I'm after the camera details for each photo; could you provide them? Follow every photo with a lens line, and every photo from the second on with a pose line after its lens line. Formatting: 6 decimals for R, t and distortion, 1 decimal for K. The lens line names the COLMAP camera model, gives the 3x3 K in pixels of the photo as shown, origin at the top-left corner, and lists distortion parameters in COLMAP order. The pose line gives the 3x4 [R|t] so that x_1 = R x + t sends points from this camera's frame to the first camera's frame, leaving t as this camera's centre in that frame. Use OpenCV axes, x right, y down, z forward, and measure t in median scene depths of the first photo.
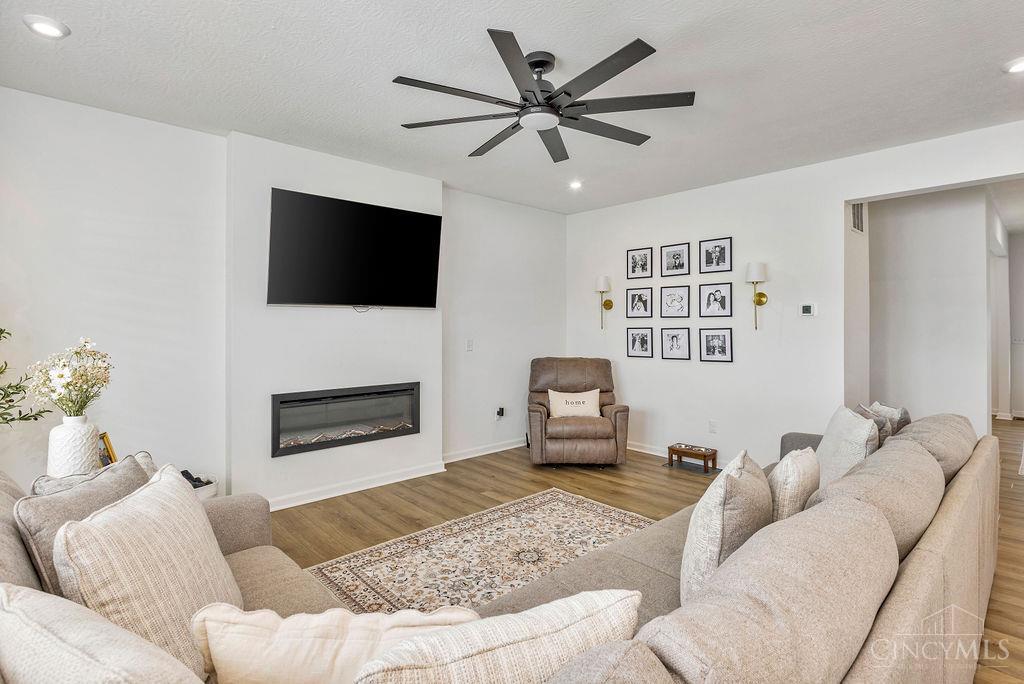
lens RADIAL K [[492.6, 0, 512.2], [0, 492.6, 324.3], [0, 0, 1]] dist [0.001934, 0.000536]
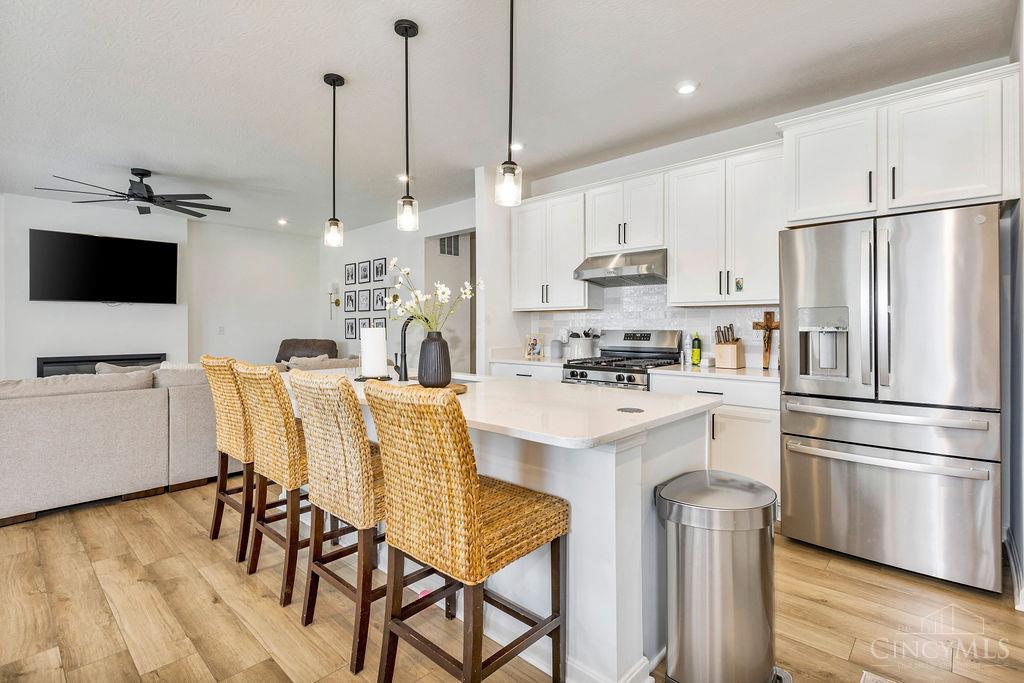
lens RADIAL K [[492.6, 0, 512.2], [0, 492.6, 323.8], [0, 0, 1]] dist [0.001934, 0.000536]
pose [[0.997323, -0.000305, 0.073125, 0.706744], [0.000452, 0.999998, -0.001981, 0.029062], [-0.073124, 0.002008, 0.997321, -0.535344]]
